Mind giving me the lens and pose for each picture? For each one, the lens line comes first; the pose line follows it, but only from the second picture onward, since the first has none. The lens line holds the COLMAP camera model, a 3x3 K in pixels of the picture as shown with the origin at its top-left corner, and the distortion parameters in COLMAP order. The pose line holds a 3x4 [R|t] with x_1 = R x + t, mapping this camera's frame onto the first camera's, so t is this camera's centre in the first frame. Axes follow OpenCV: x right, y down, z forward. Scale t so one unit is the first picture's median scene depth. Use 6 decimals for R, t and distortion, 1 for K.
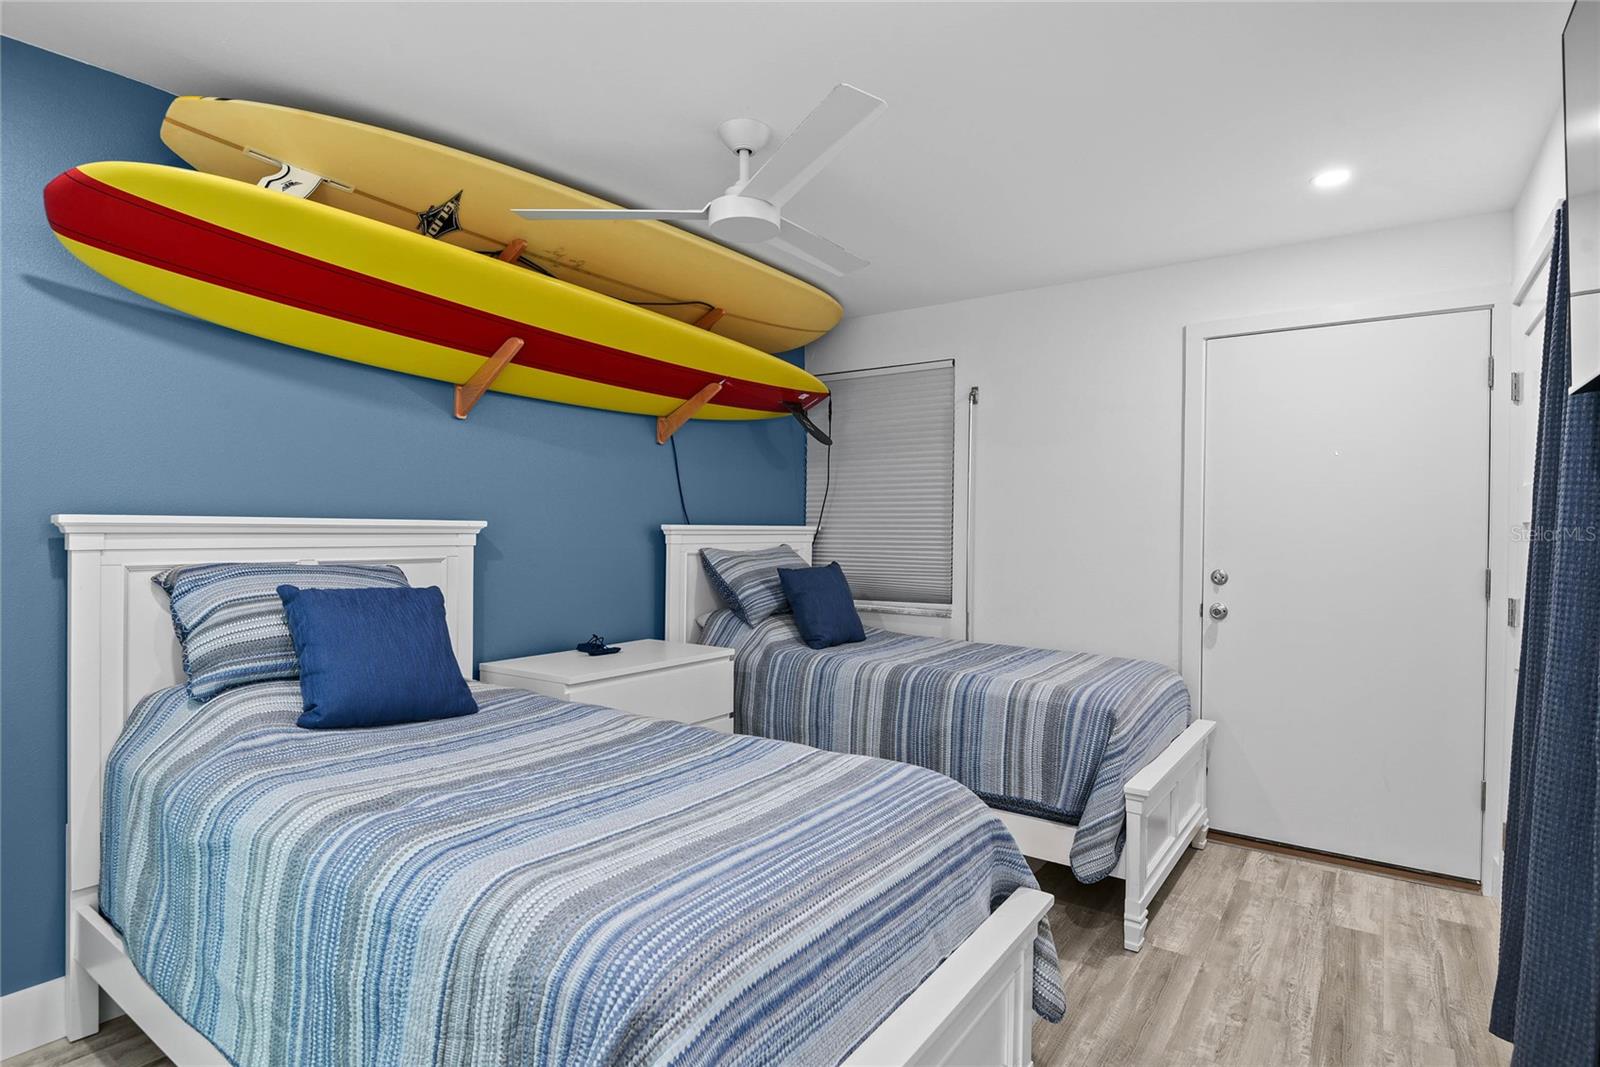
lens RADIAL K [[830.6, 0, 805.1], [0, 830.6, 532.7], [0, 0, 1]] dist [0.039649, -0.025117]
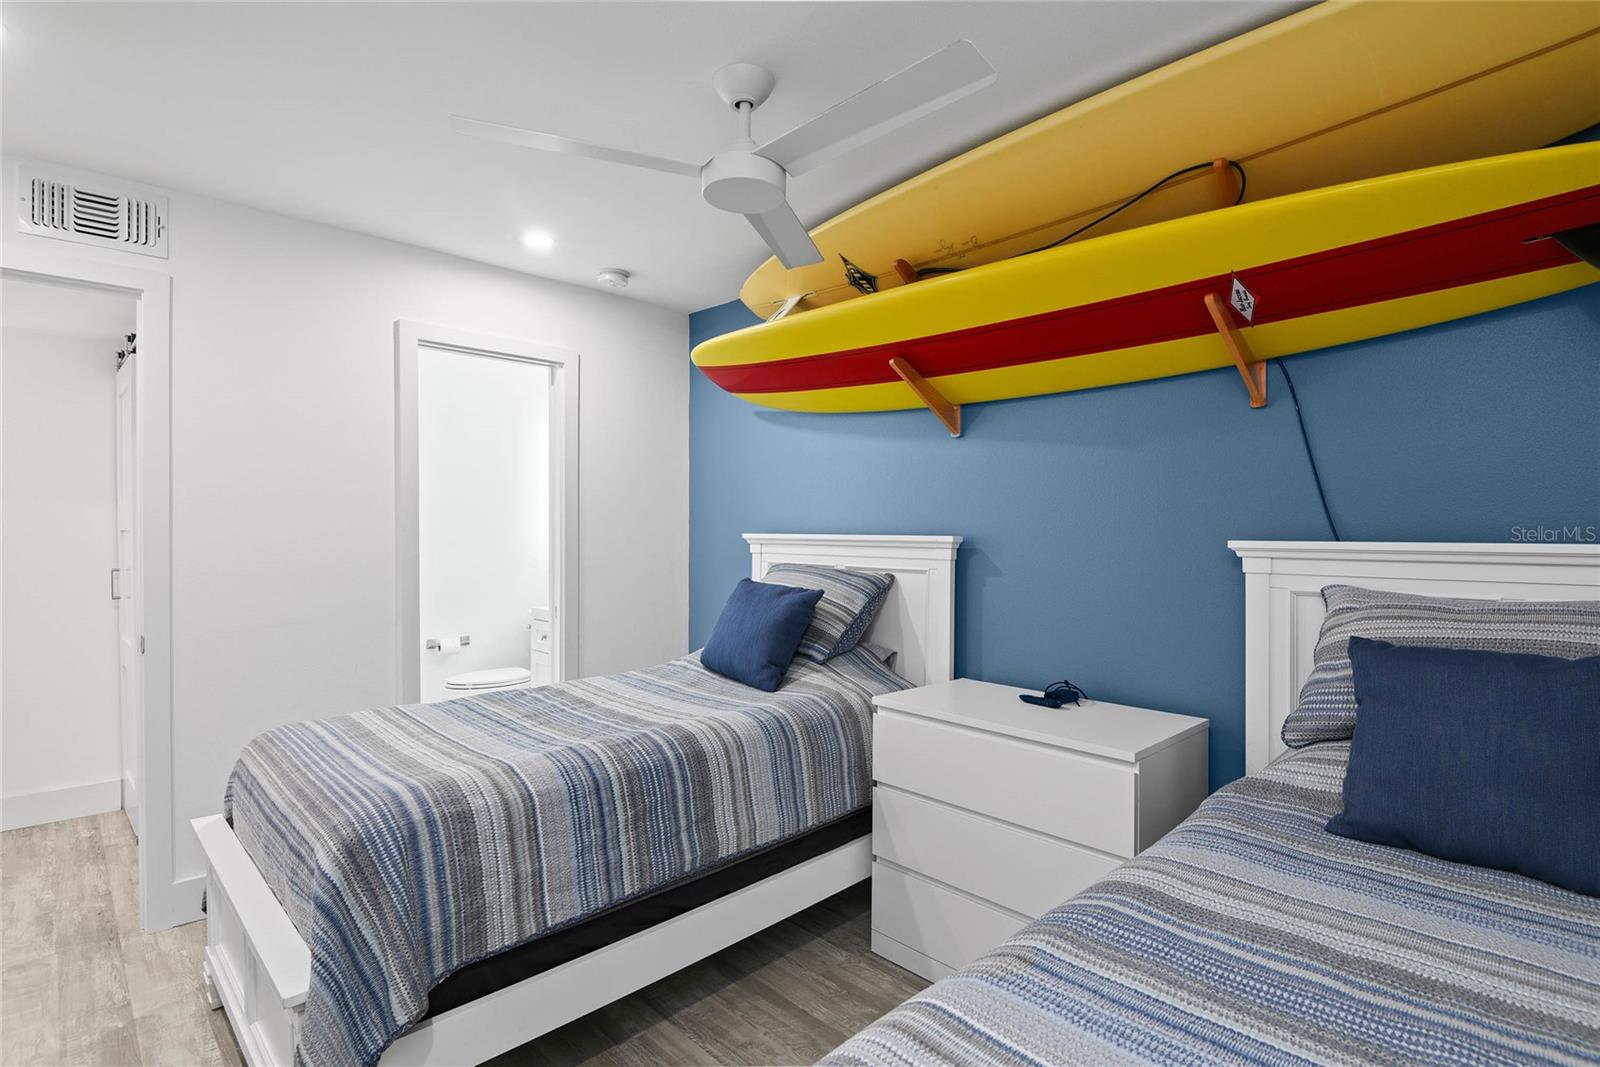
lens RADIAL K [[786.7, 0, 800.0], [0, 786.7, 533.5], [0, 0, 1]] dist [0.027125, -0.034549]
pose [[-0.187920, -0.005352, -0.982170, 0.583637], [-0.014306, 0.999894, -0.002711, -0.011715], [0.982080, 0.013541, -0.187977, 0.999931]]
